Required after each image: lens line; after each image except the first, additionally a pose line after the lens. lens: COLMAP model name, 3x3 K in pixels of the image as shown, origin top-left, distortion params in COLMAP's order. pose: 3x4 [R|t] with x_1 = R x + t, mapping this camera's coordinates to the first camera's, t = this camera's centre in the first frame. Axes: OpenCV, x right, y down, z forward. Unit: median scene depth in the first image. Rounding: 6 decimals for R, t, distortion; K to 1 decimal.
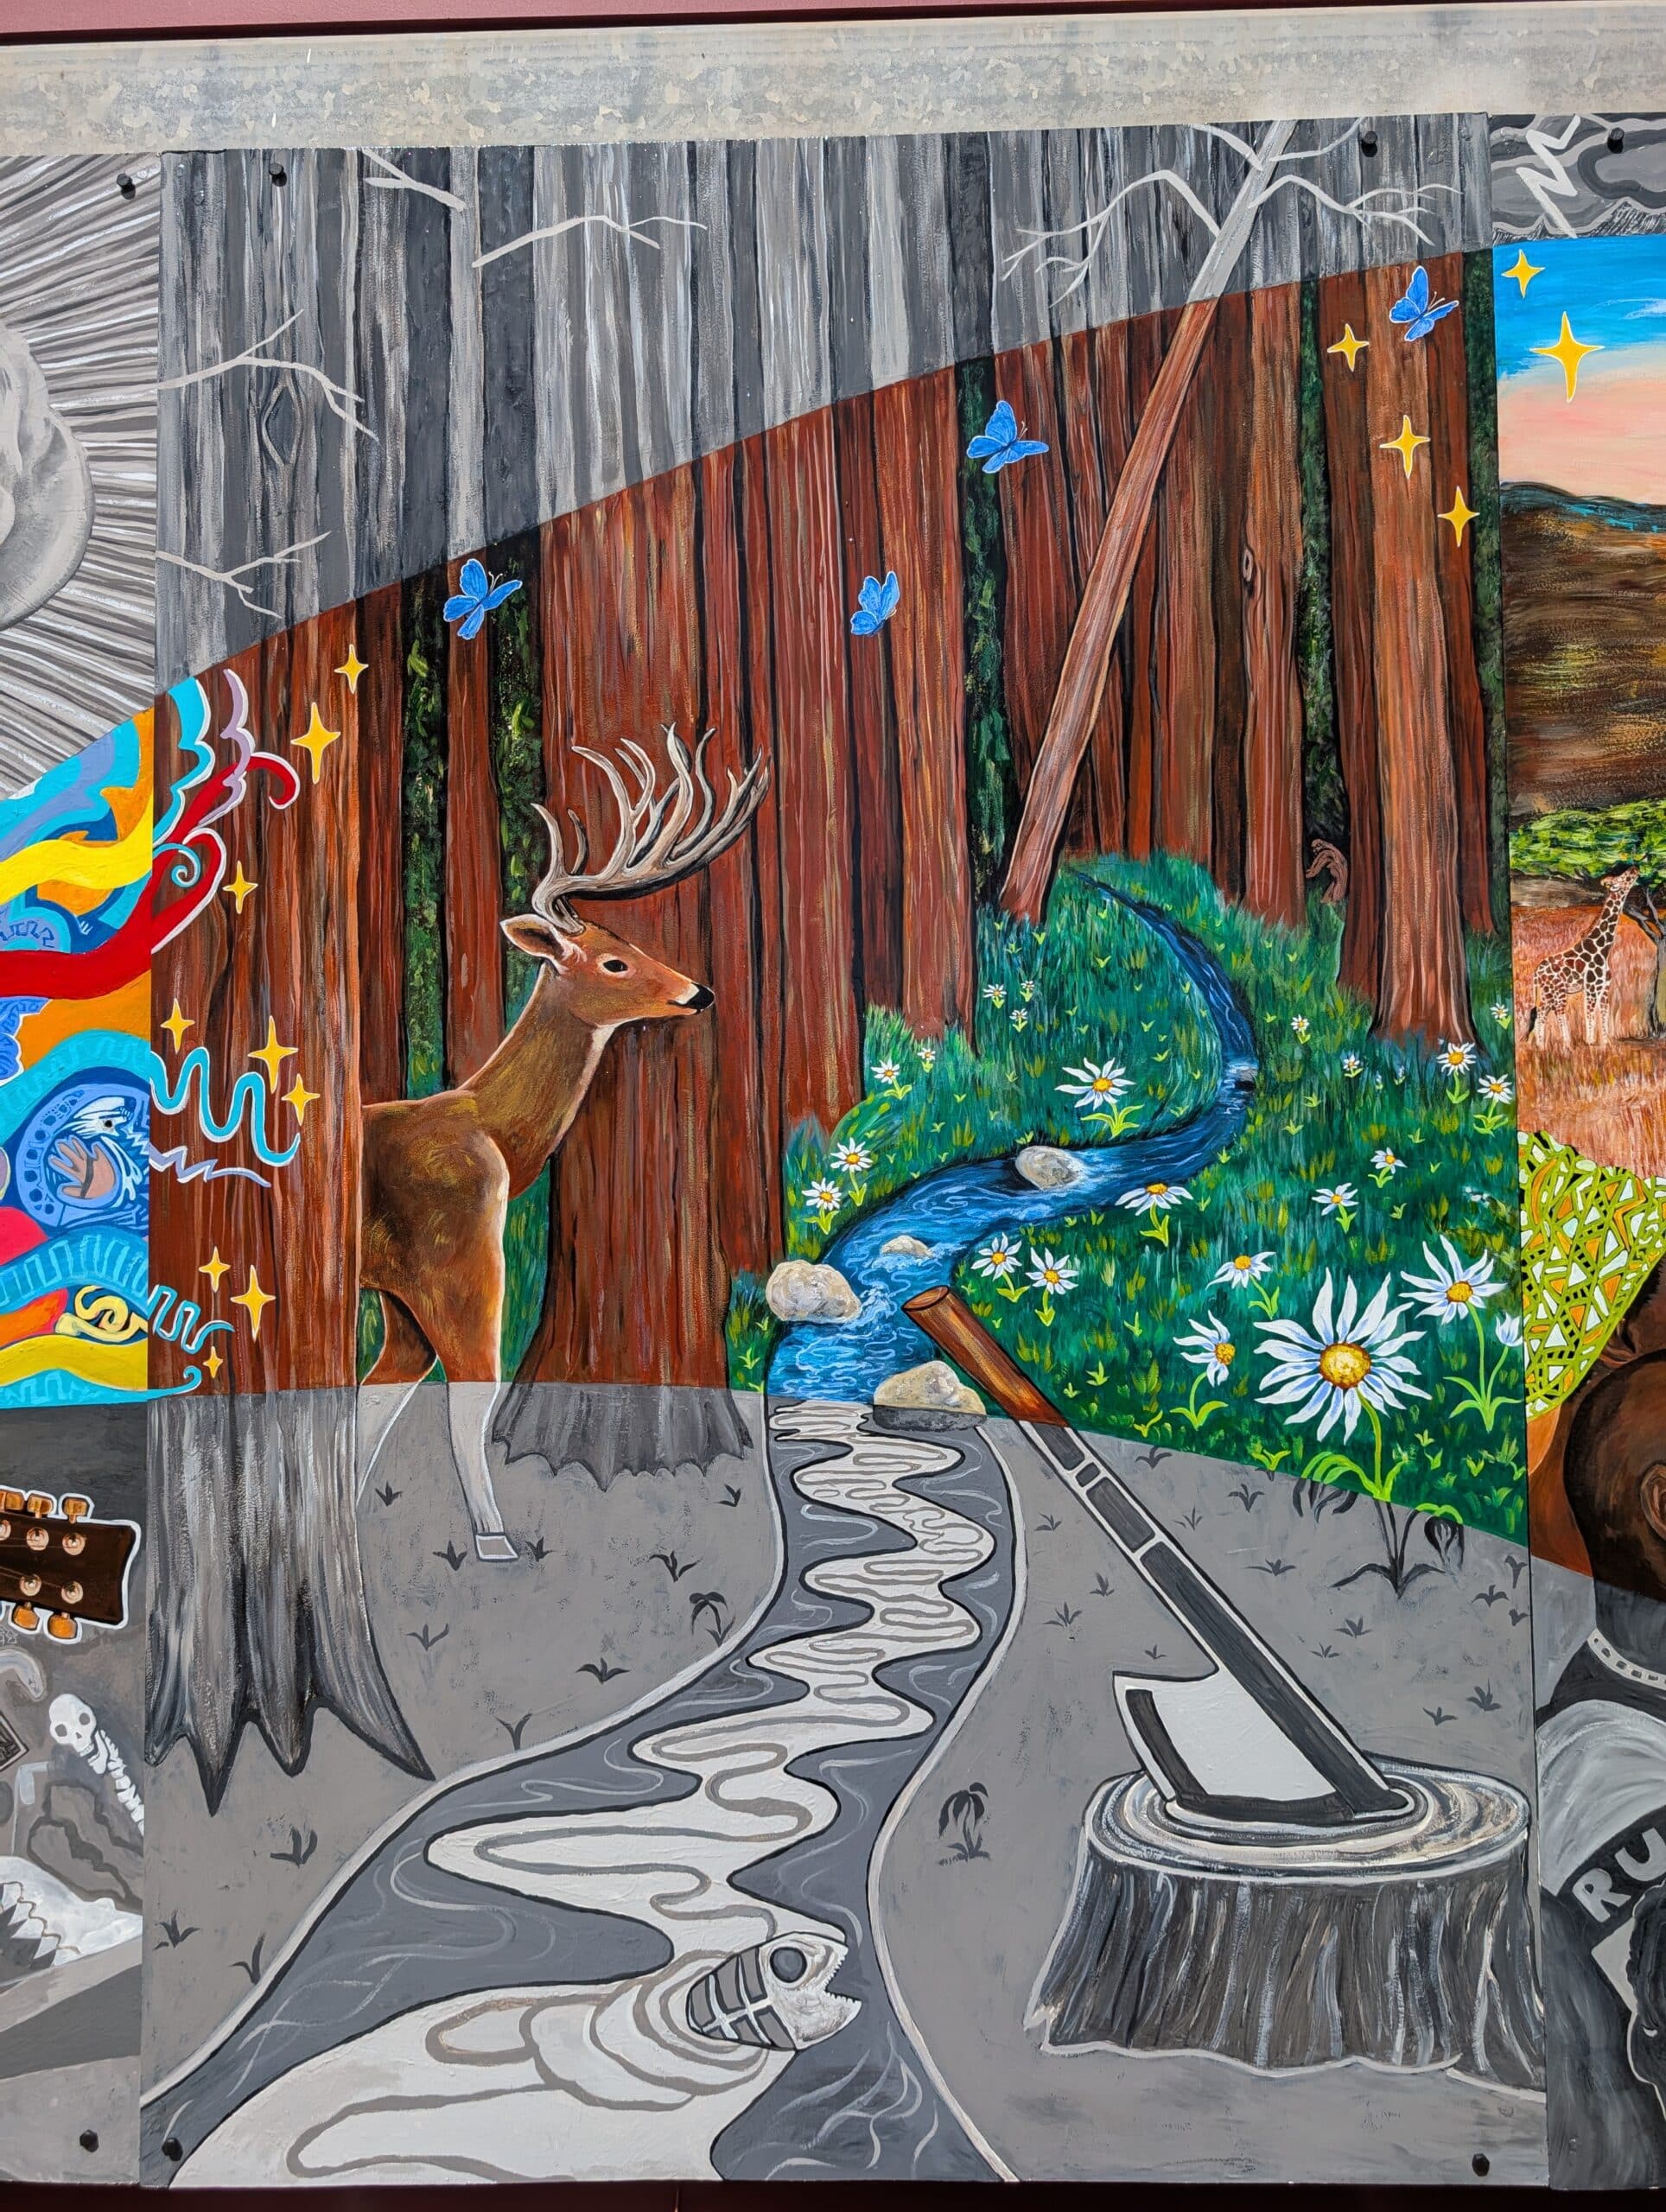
lens RADIAL K [[1554.6, 0, 840.4], [0, 1554.6, 1097.0], [0, 0, 1]] dist [0.014143, -0.012323]
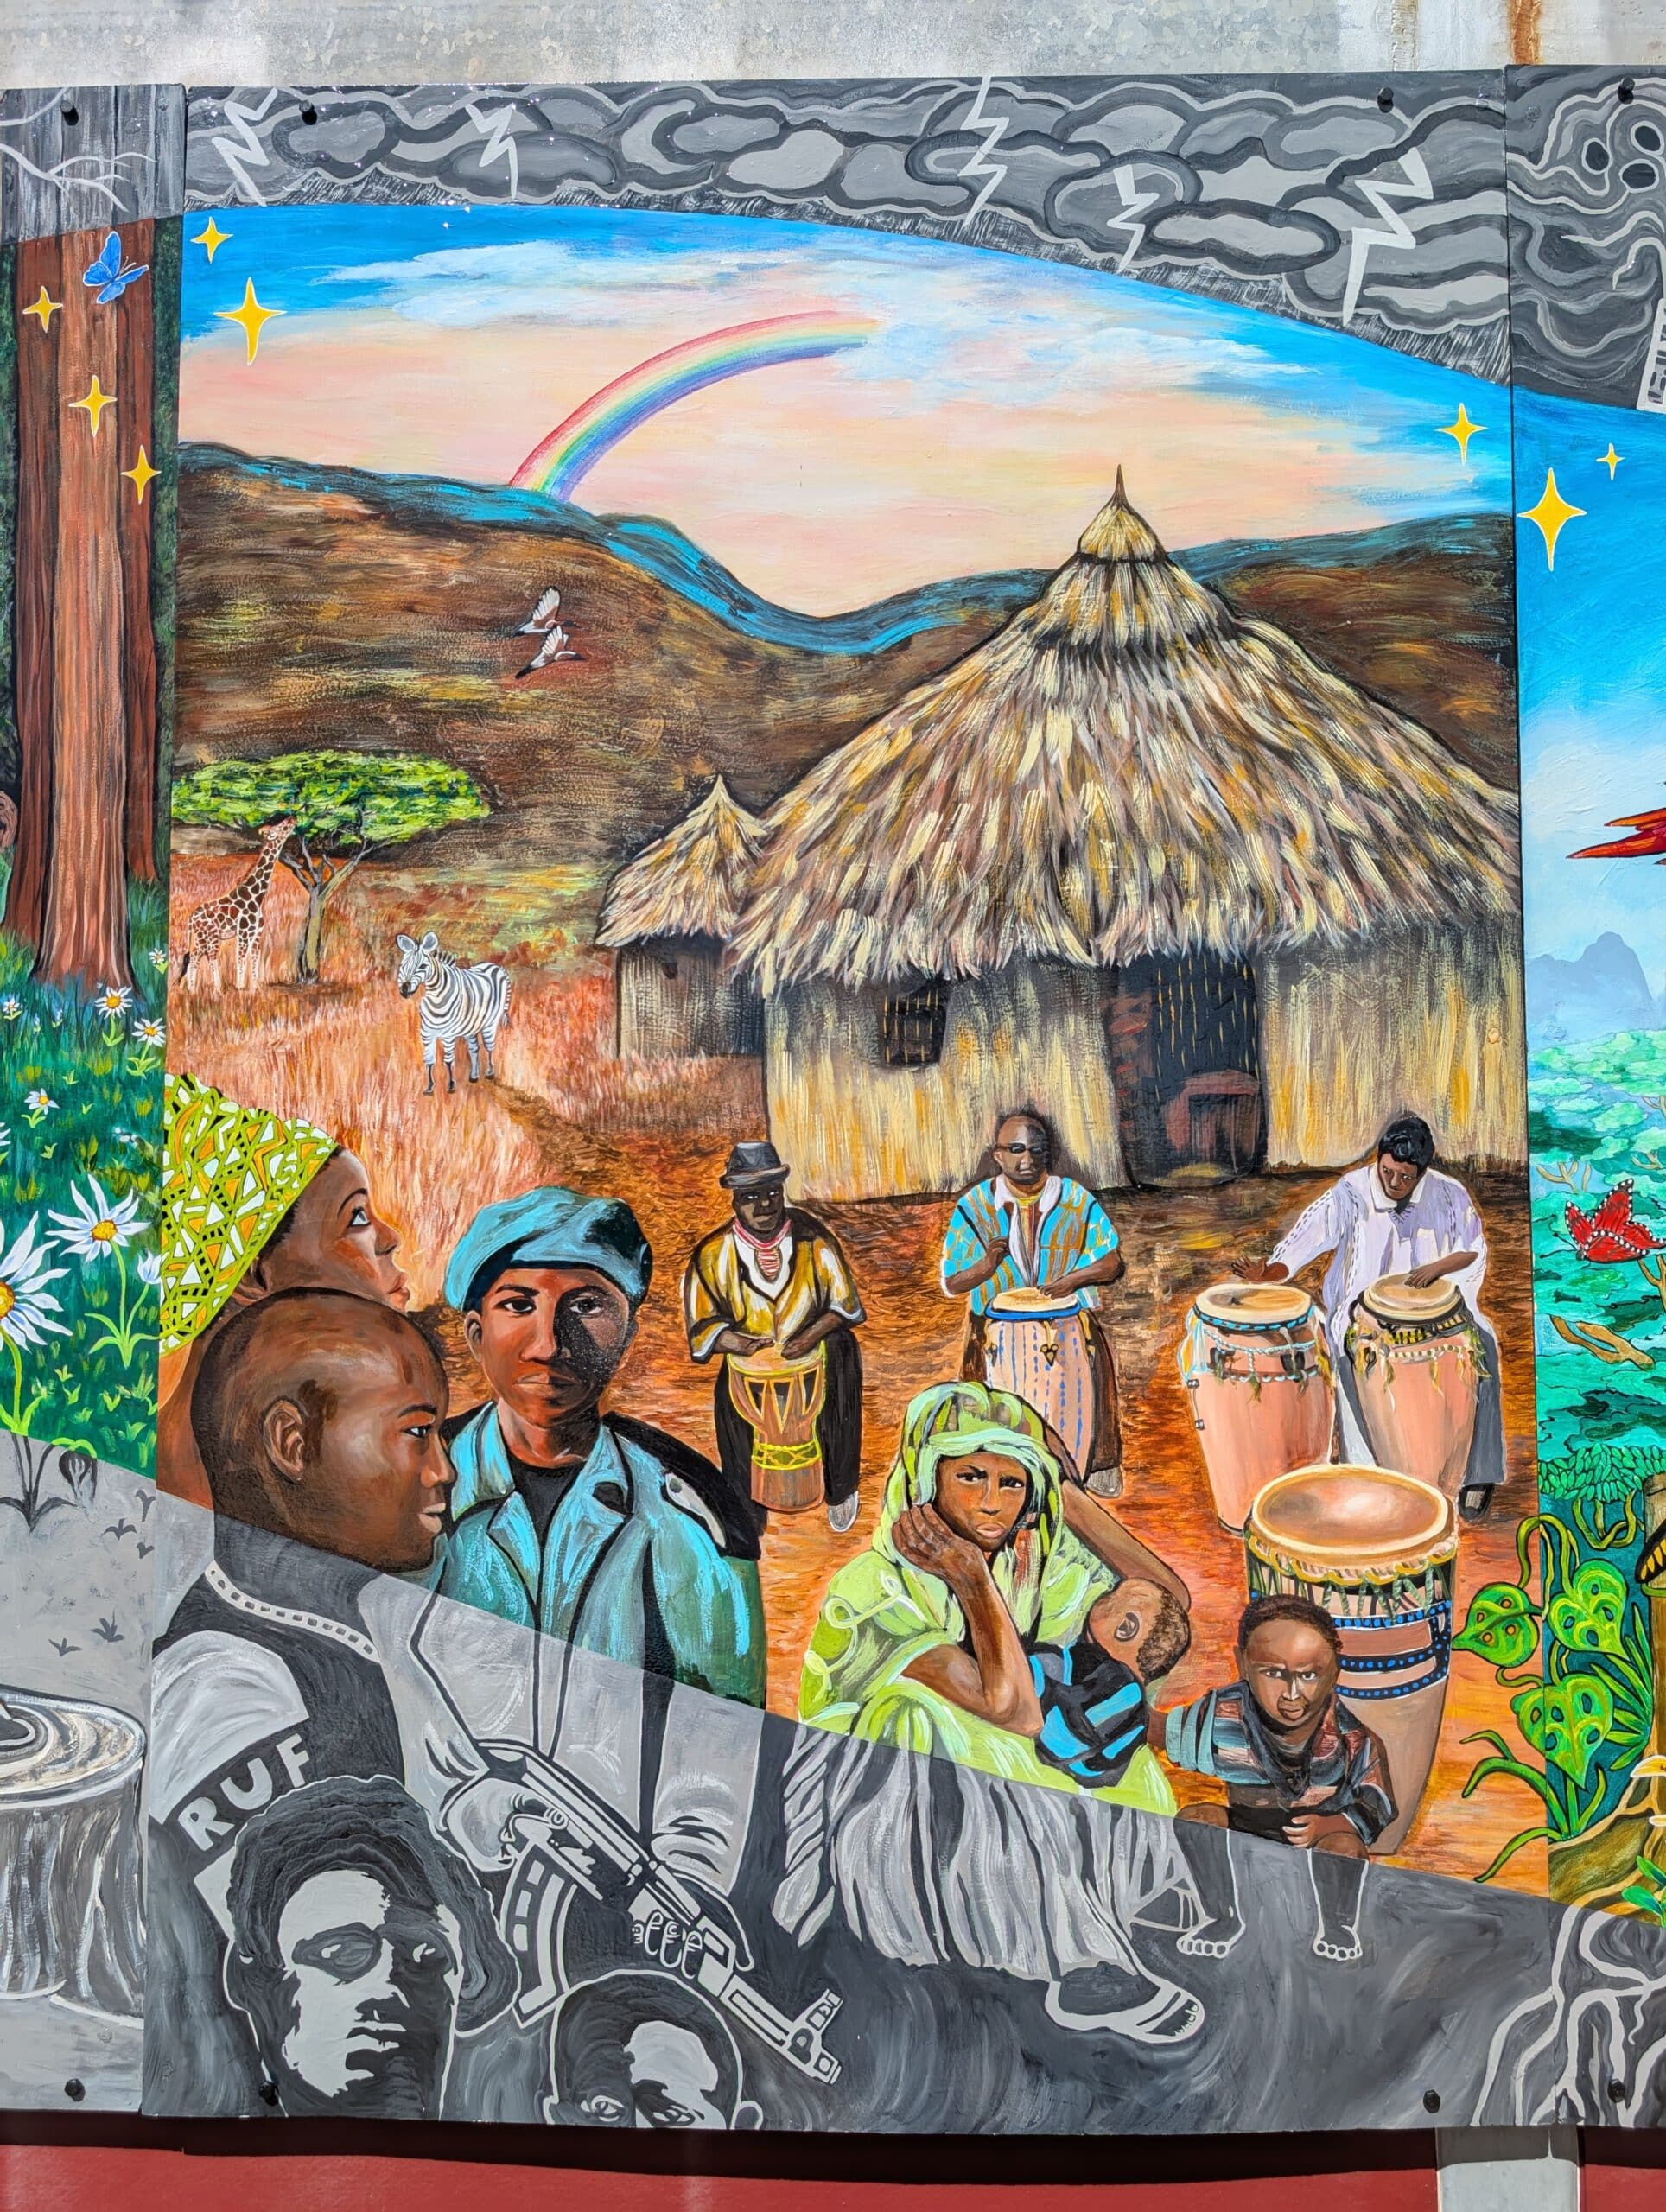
lens RADIAL K [[1554.6, 0, 831.6], [0, 1554.6, 1099.2], [0, 0, 1]] dist [0.014143, -0.012323]
pose [[0.999951, 0.008770, 0.004629, 0.859888], [-0.008717, 0.999897, -0.011405, 0.046415], [-0.004728, 0.011364, 0.999924, -0.022218]]
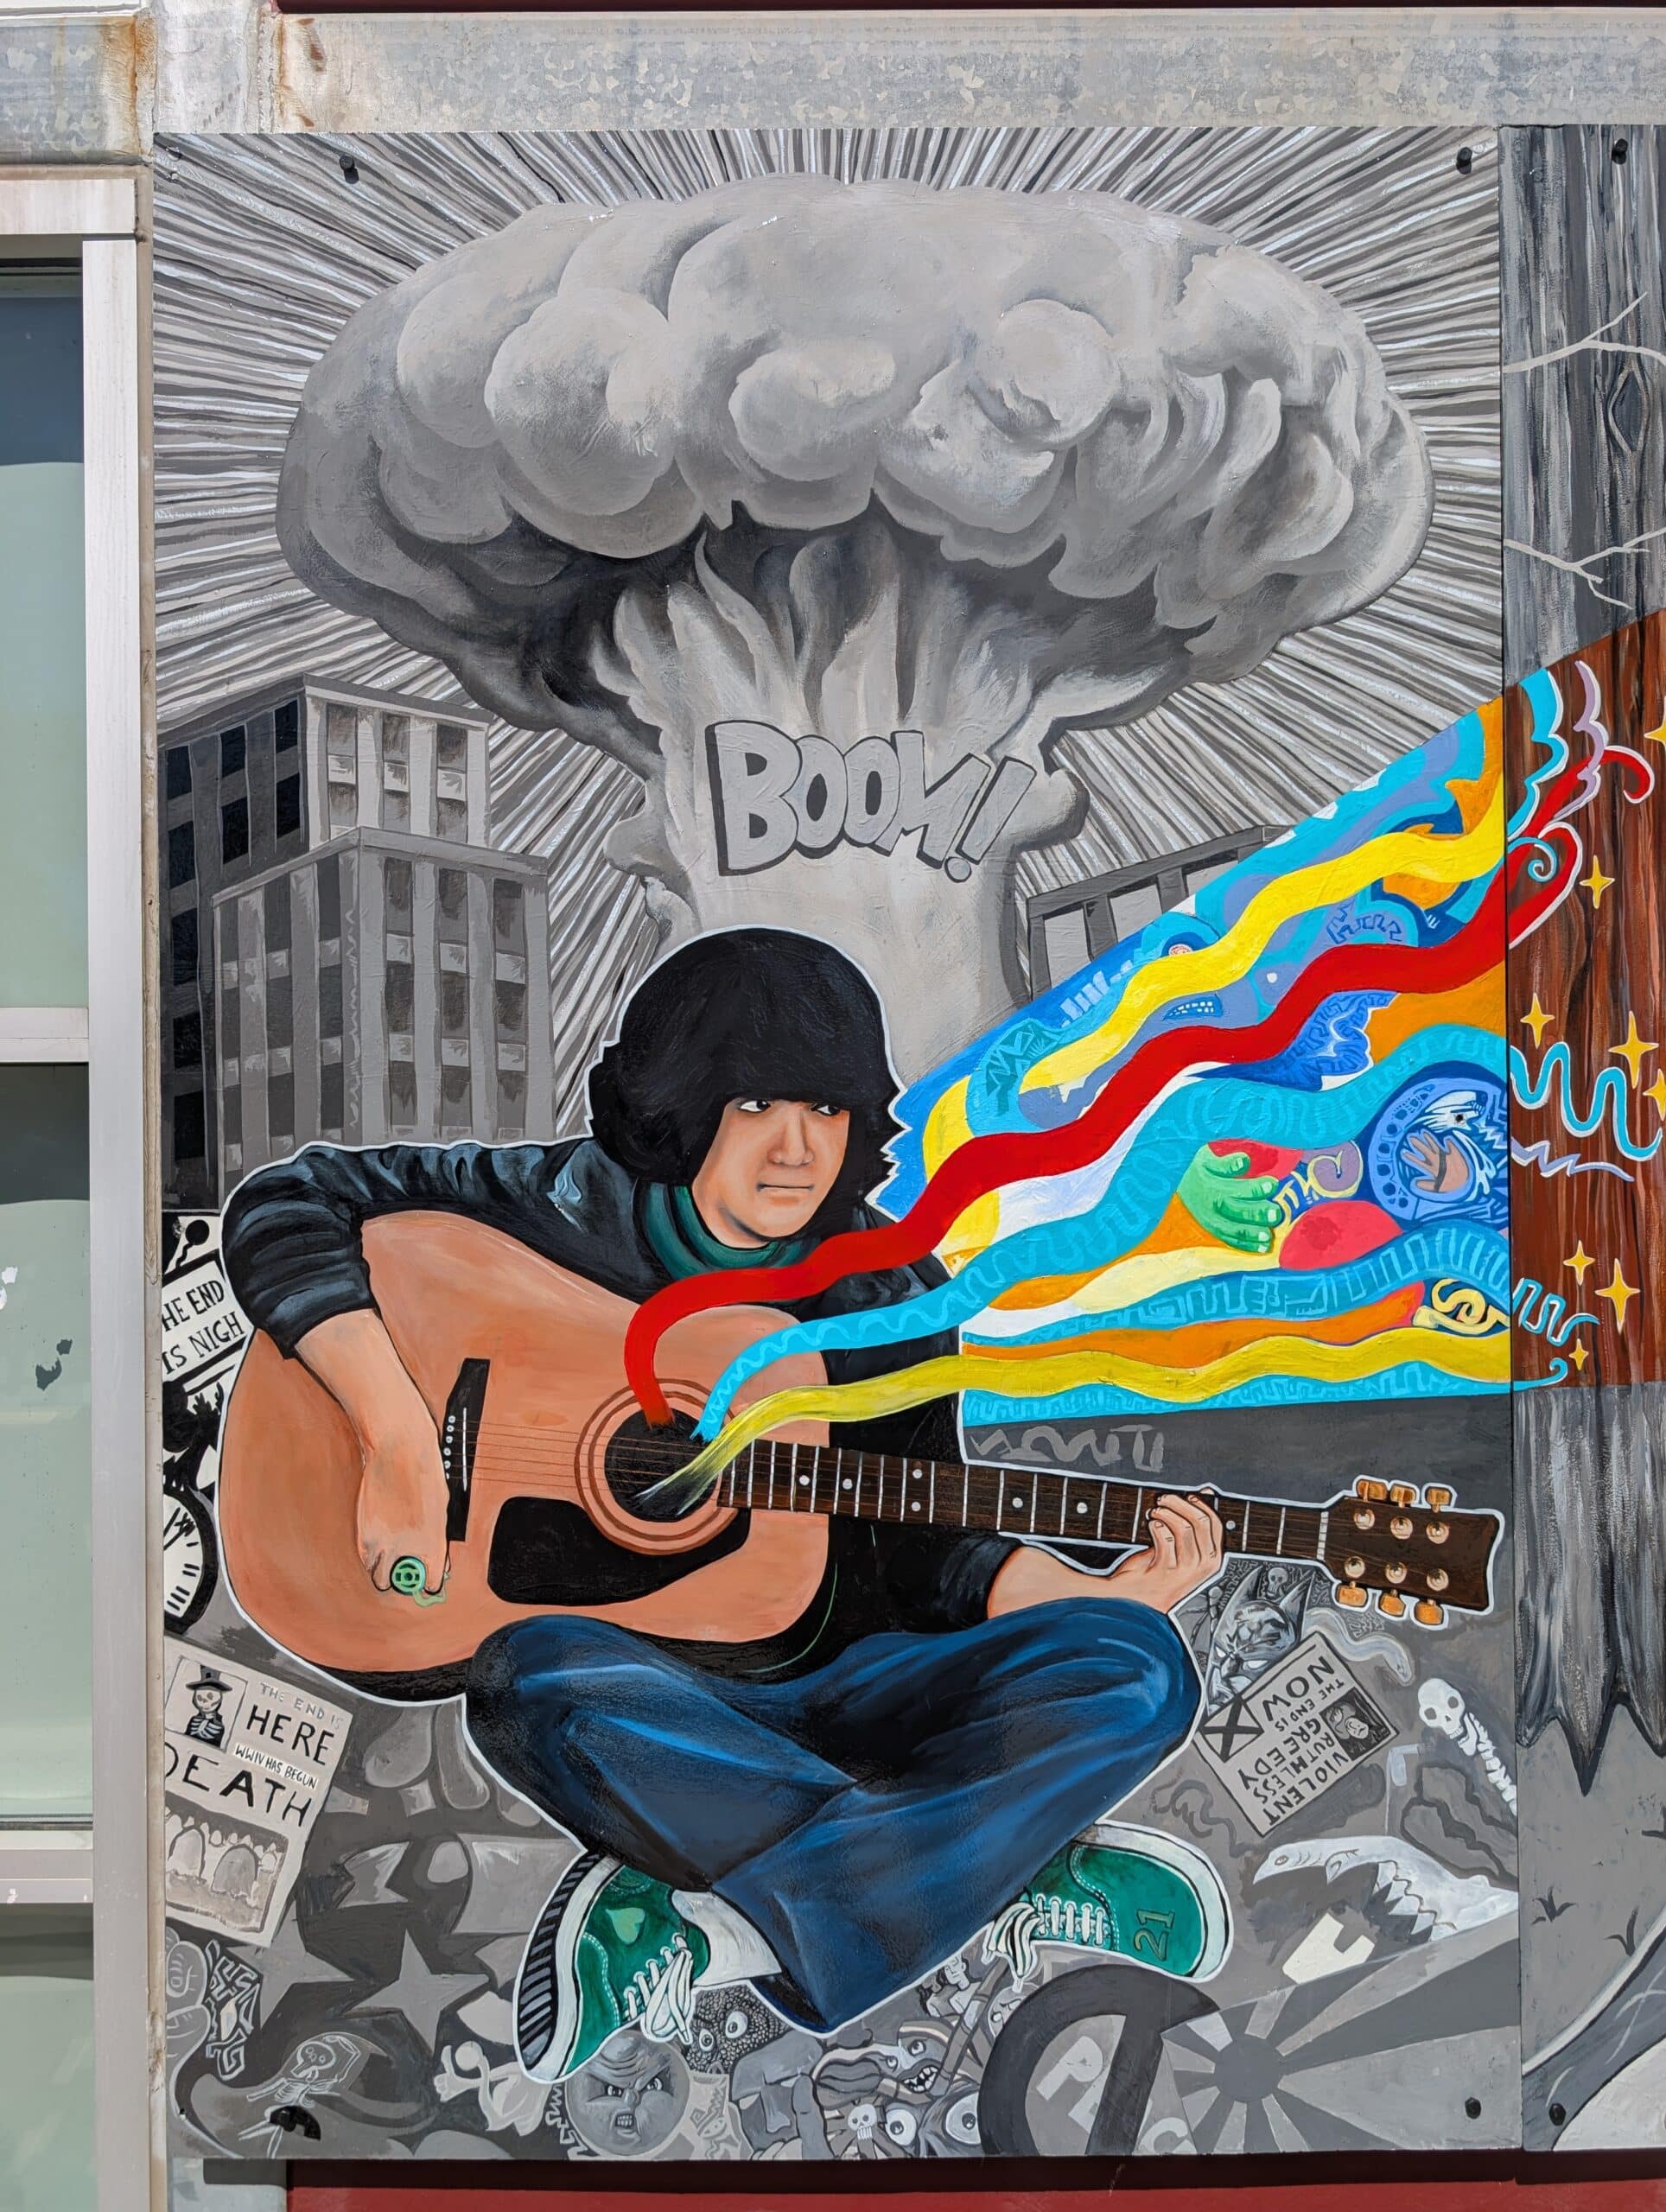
lens RADIAL K [[1554.6, 0, 845.1], [0, 1554.6, 1103.5], [0, 0, 1]] dist [0.014143, -0.012323]
pose [[0.999540, 0.001216, 0.030309, -0.901854], [-0.002394, 0.999242, 0.038854, -0.030343], [-0.030238, -0.038909, 0.998785, 0.010615]]
